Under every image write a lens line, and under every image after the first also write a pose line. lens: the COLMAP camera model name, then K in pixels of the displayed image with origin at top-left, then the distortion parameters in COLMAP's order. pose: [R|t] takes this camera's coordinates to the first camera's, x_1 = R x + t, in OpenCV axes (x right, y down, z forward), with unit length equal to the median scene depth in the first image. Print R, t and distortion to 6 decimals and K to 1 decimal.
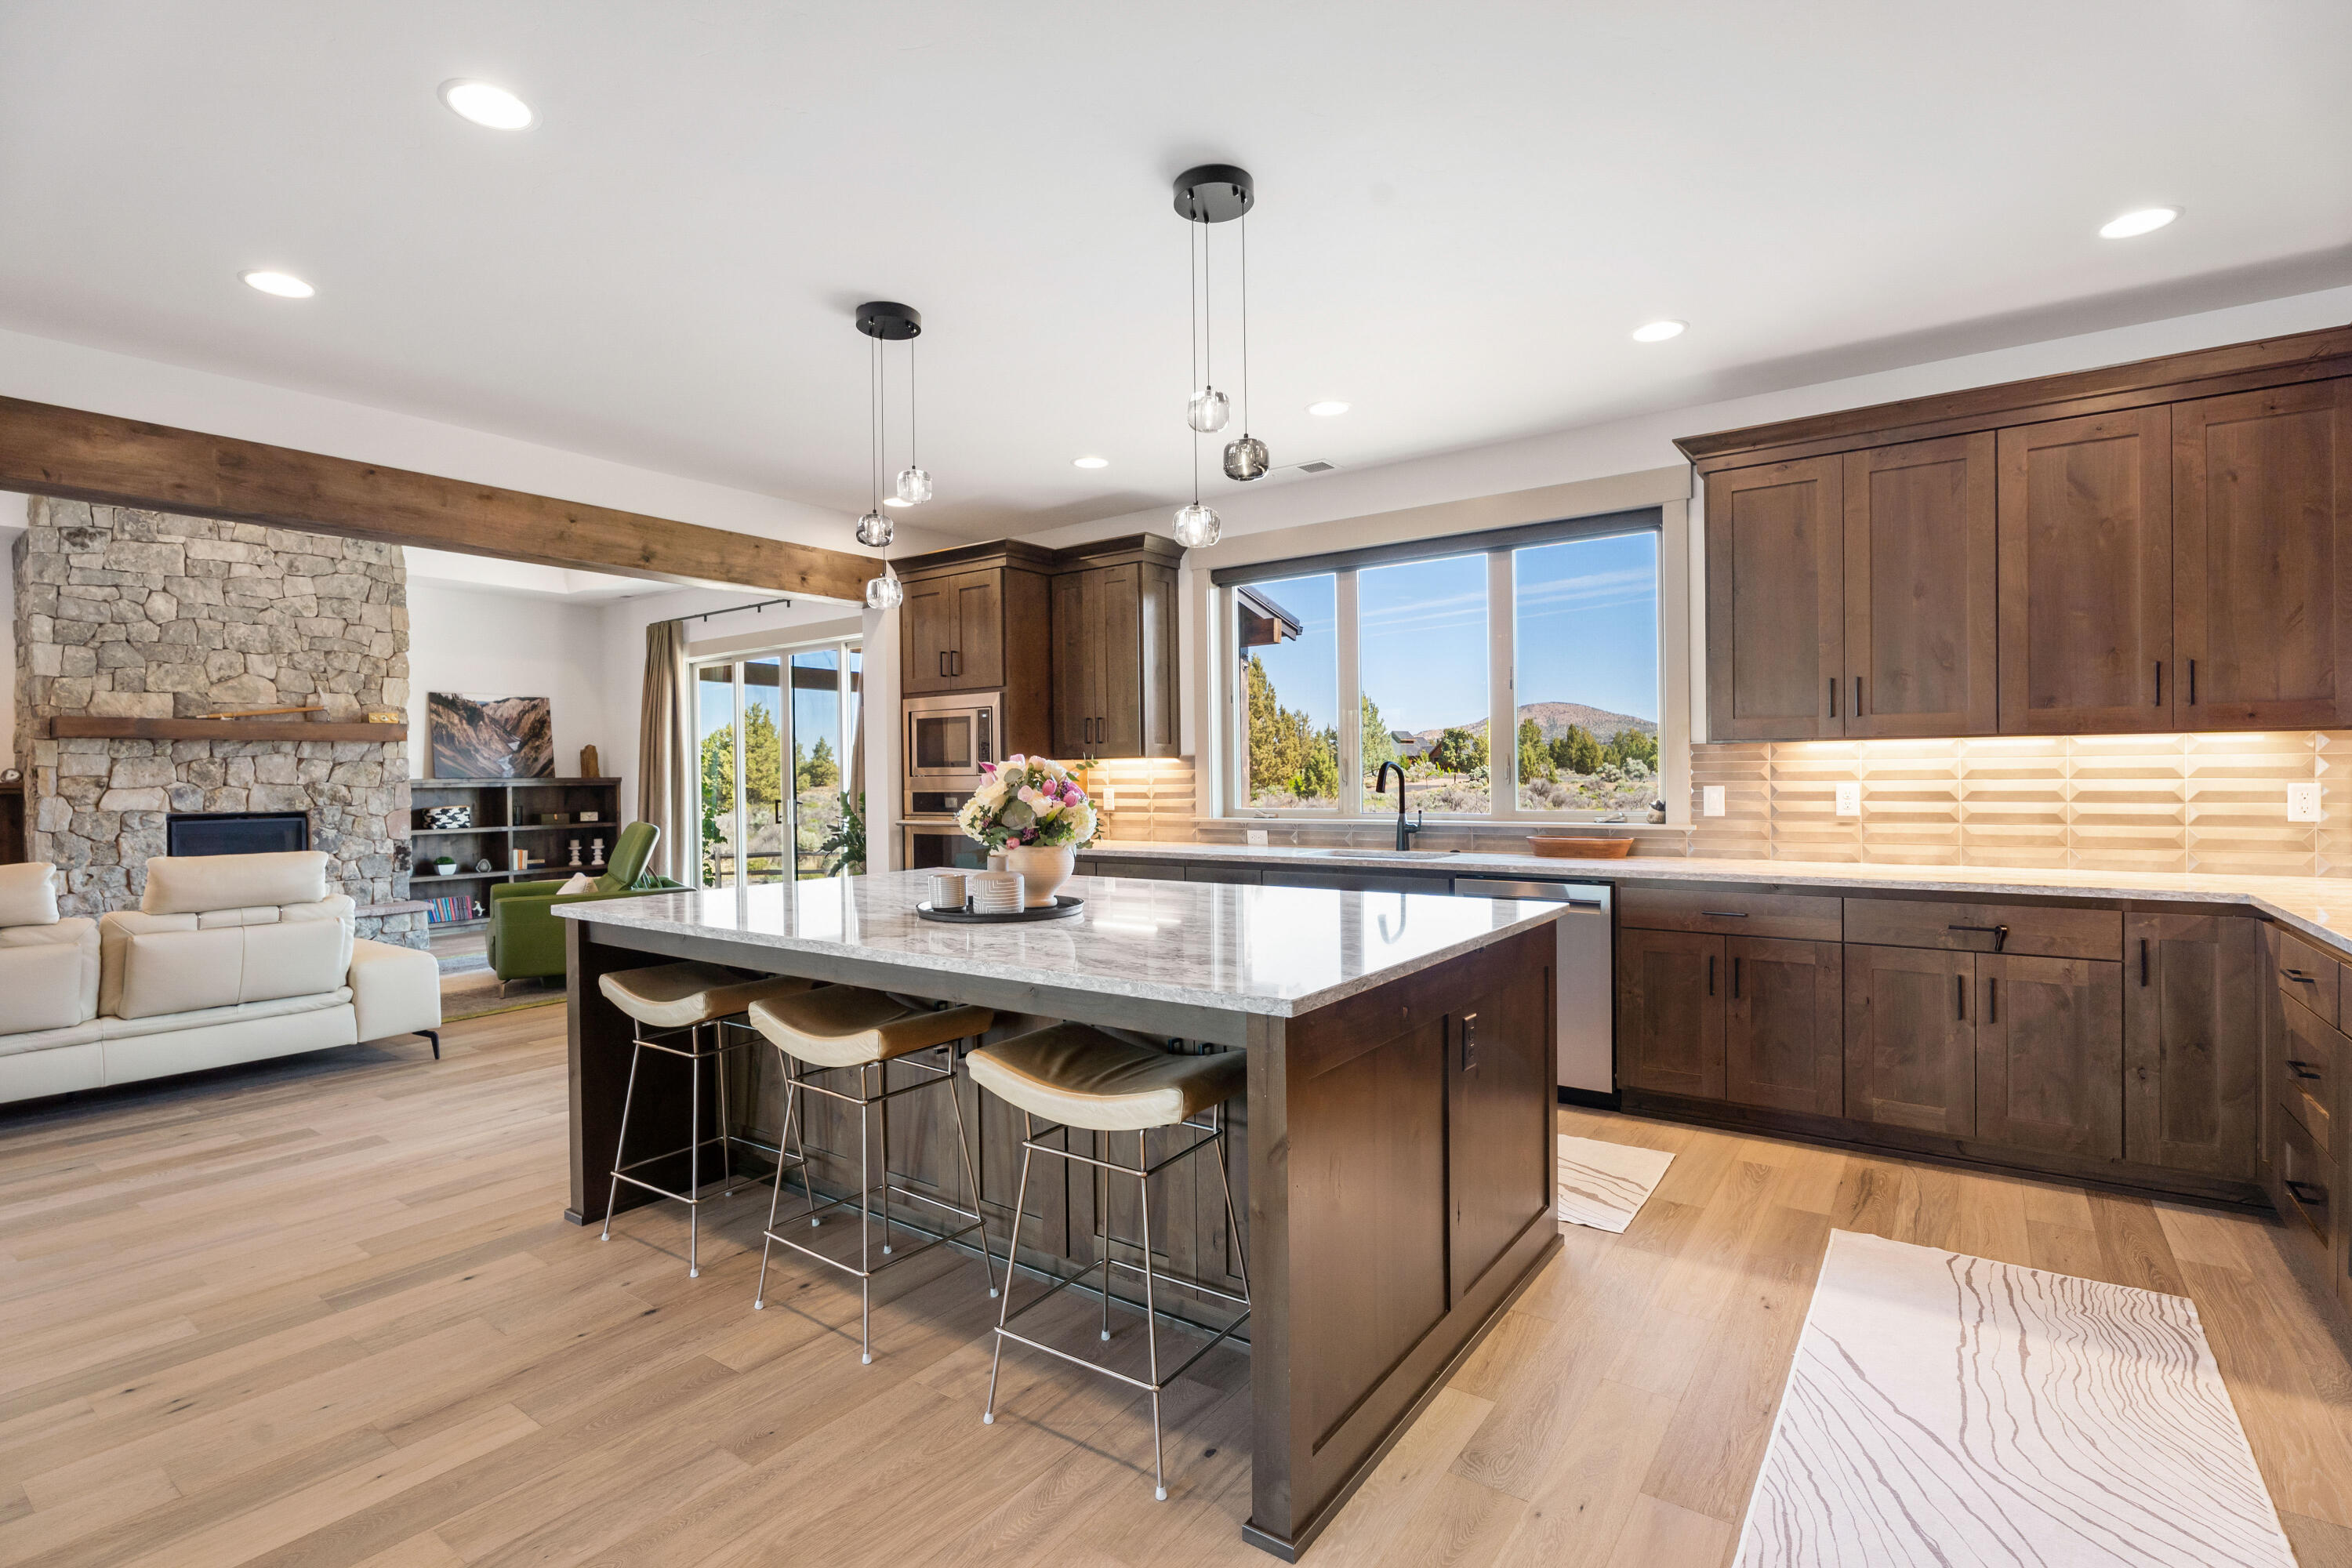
lens RADIAL K [[1094.2, 0, 1171.4], [0, 1094.2, 795.7], [0, 0, 1]] dist [-0.013757, -0.001616]
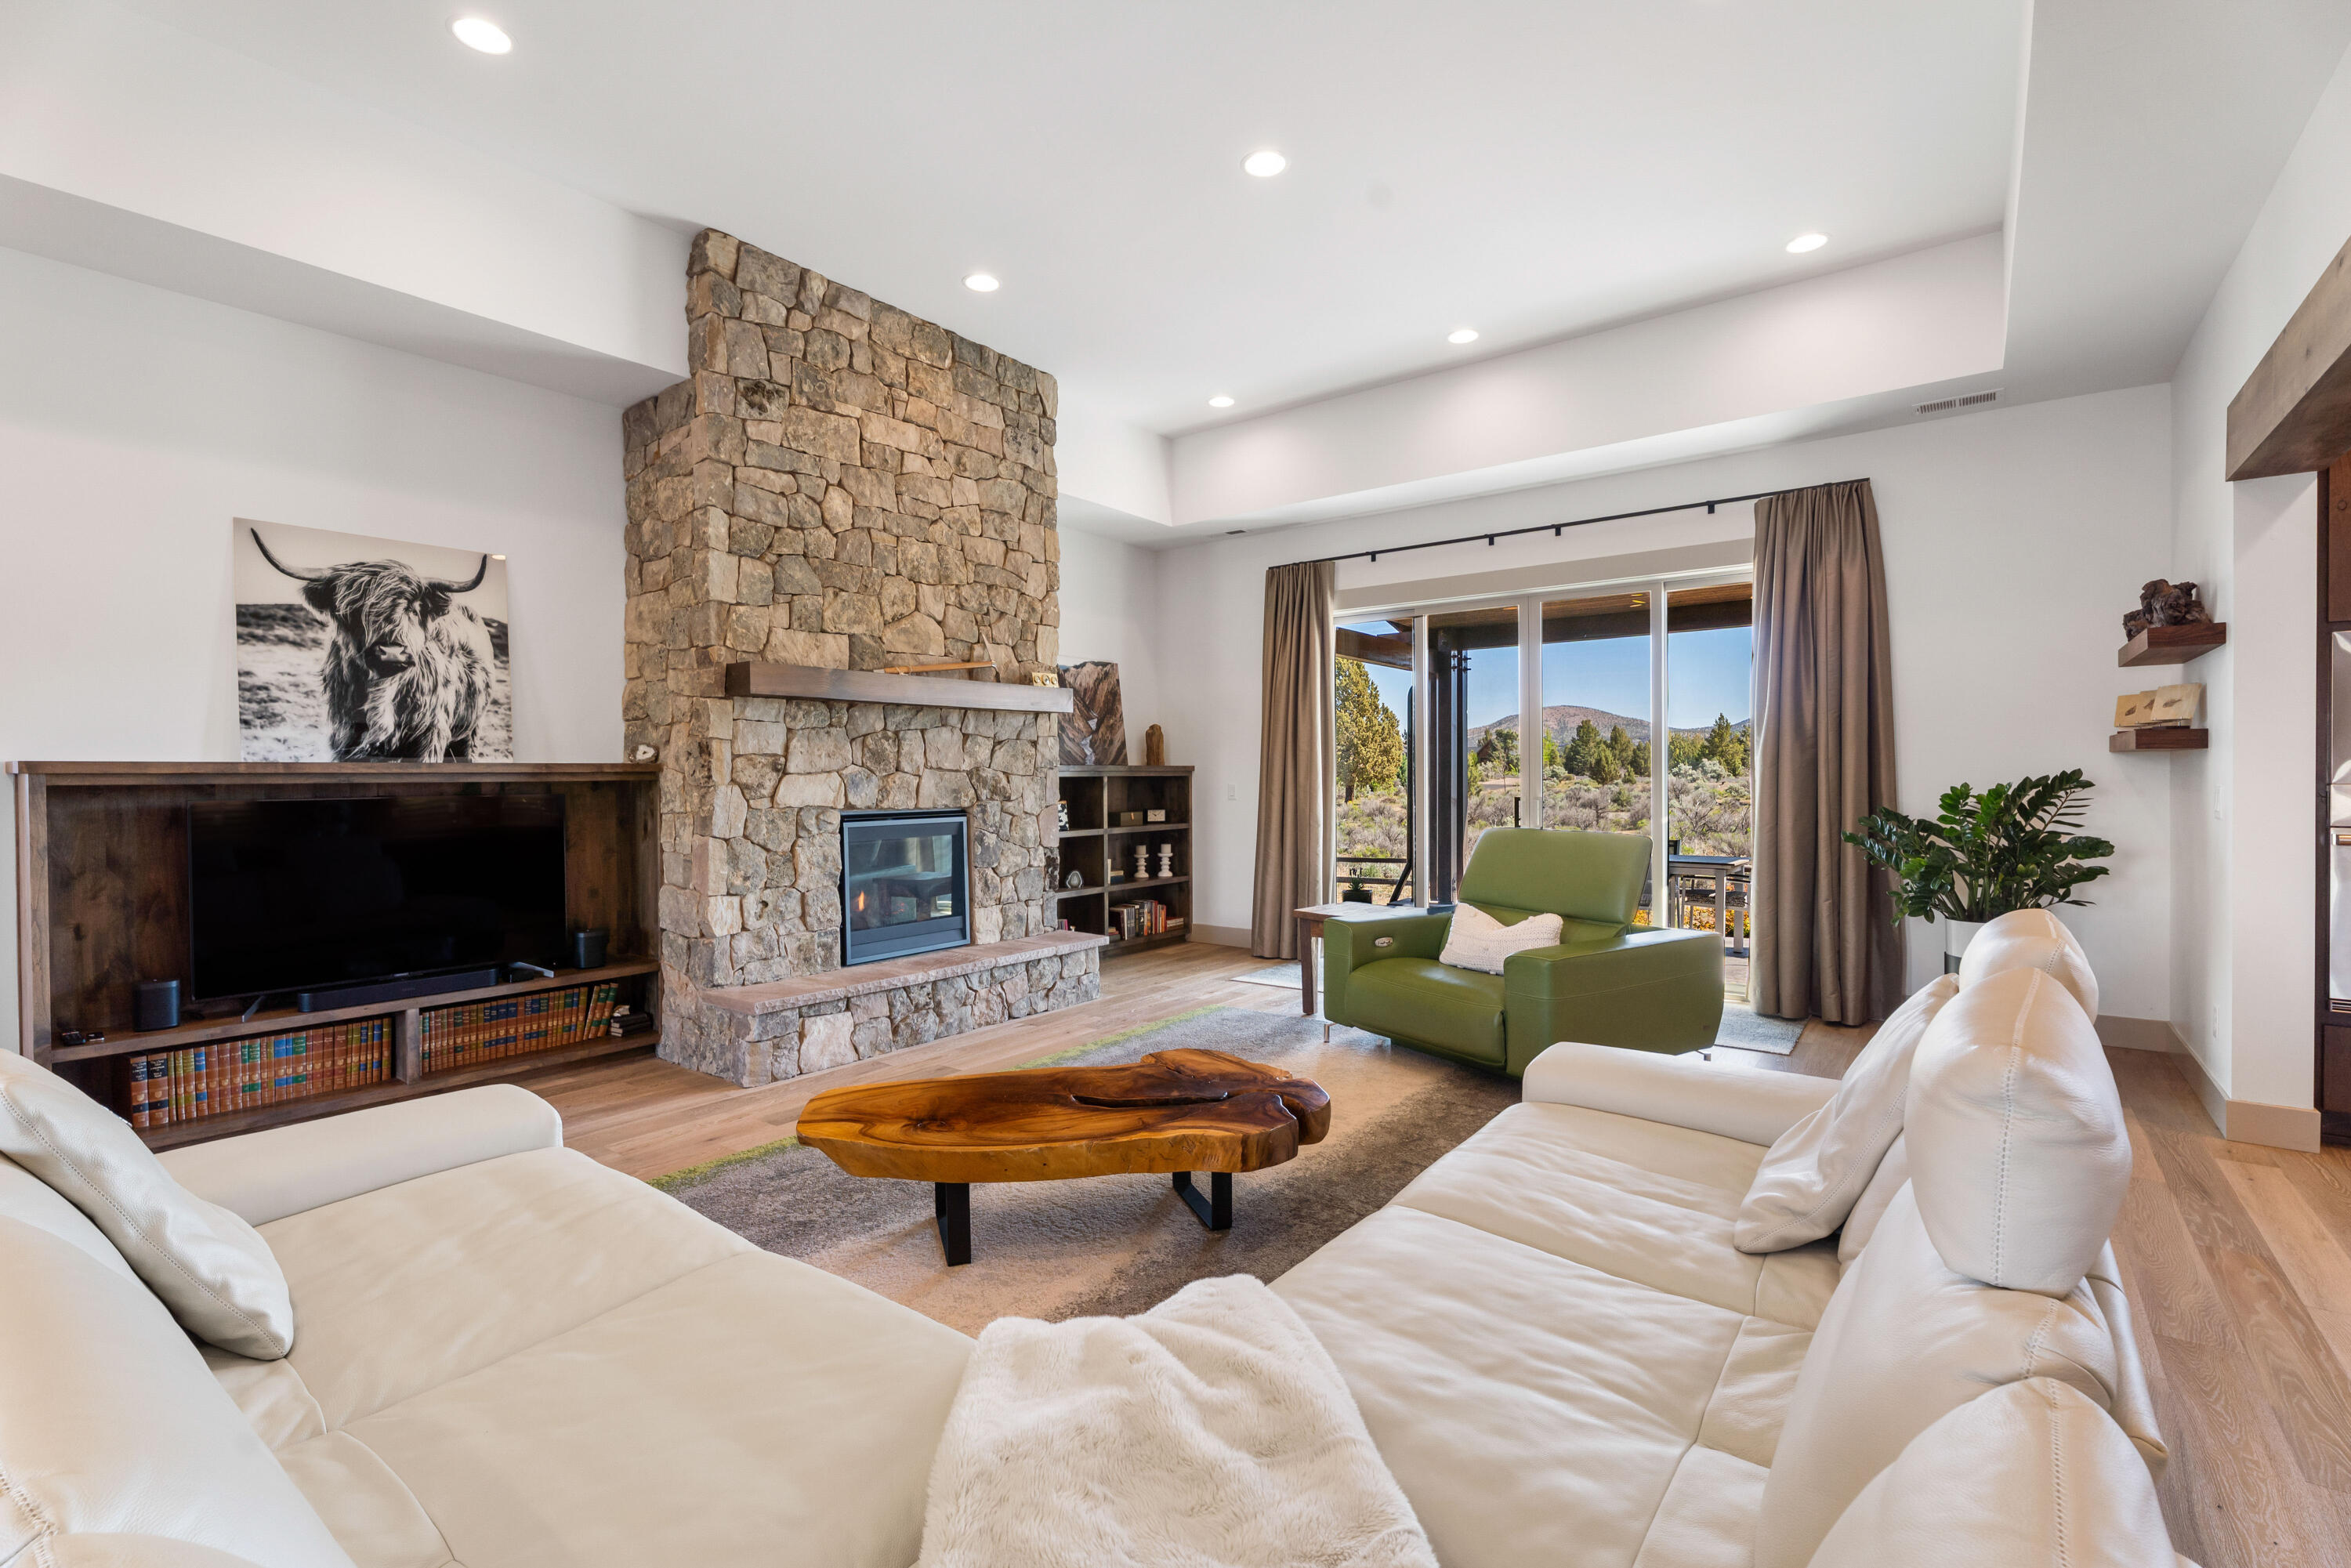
lens RADIAL K [[1049.3, 0, 1167.4], [0, 1049.3, 794.5], [0, 0, 1]] dist [0.000866, -0.000632]
pose [[0.999586, 0.007397, -0.027803, -0.677008], [-0.007357, 0.999972, 0.001562, 0.003365], [0.027814, -0.001357, 0.999612, 0.326751]]
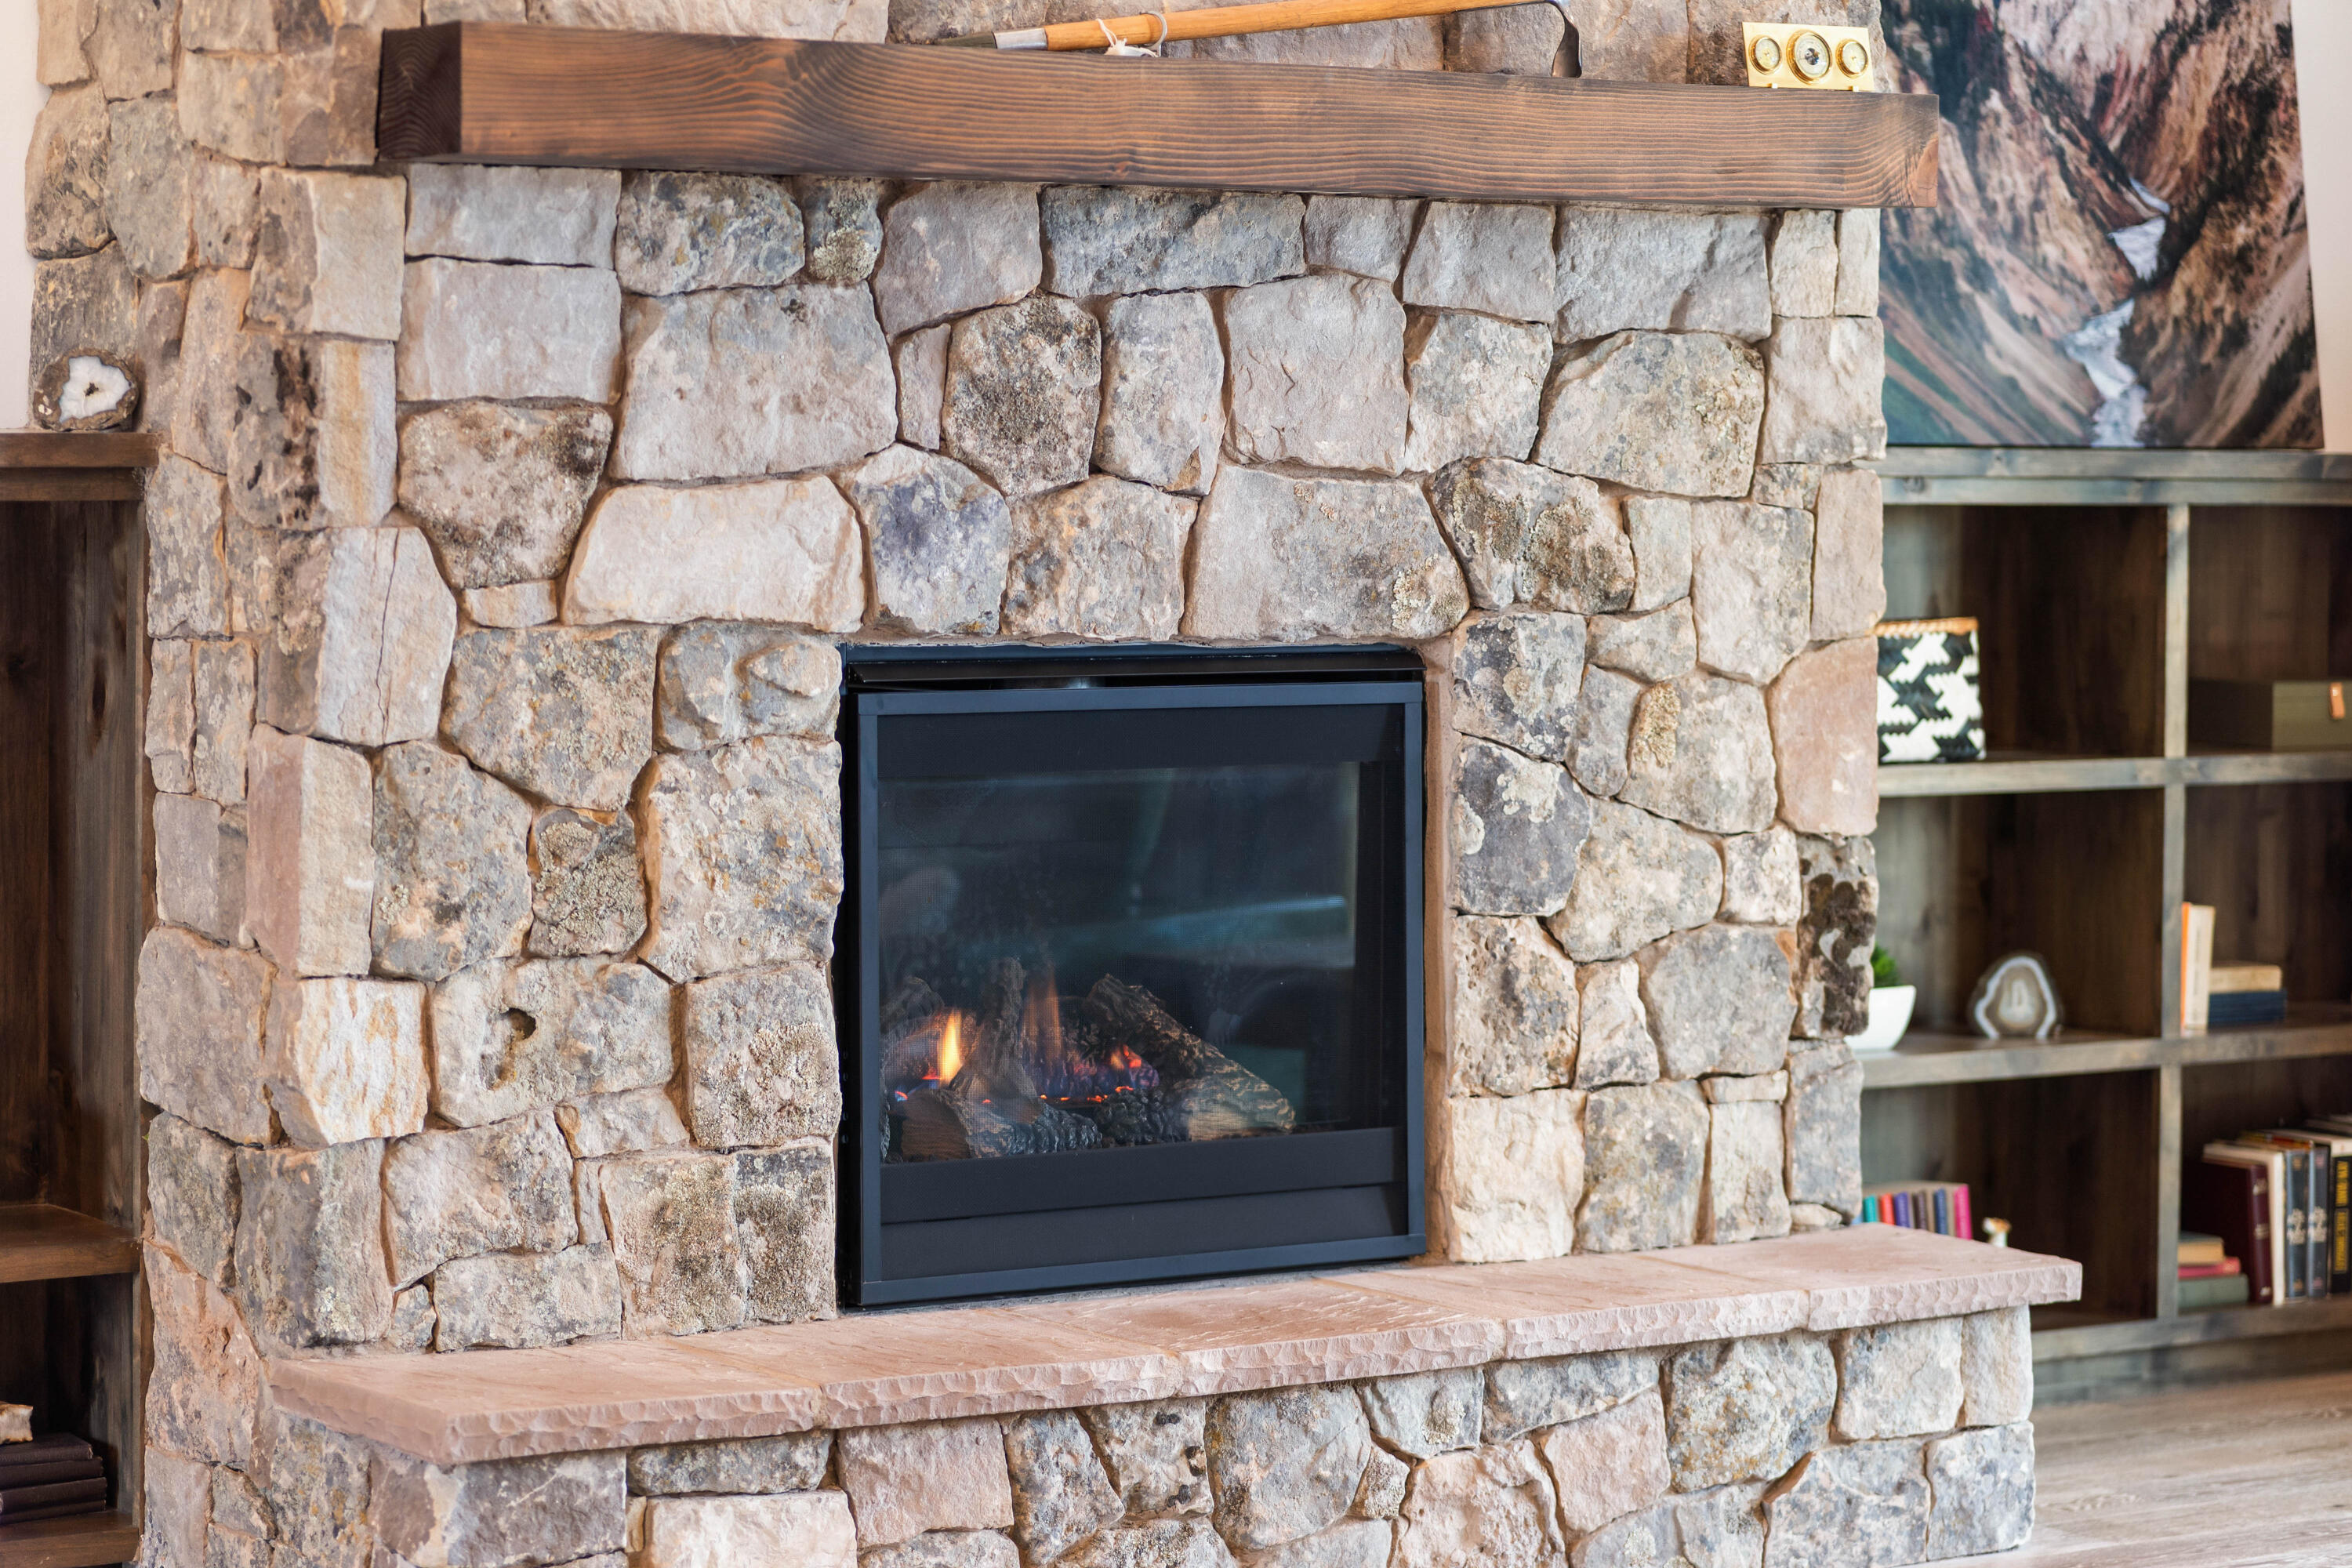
lens RADIAL K [[5751.8, 0, 1171.0], [0, 5751.8, 768.2], [0, 0, 1]] dist [-0.105611, 0.000000]
pose [[0.936775, 0.037153, -0.347954, -0.565901], [-0.024556, 0.998876, 0.040545, -0.000629], [0.349070, -0.029437, 0.936634, 0.211918]]
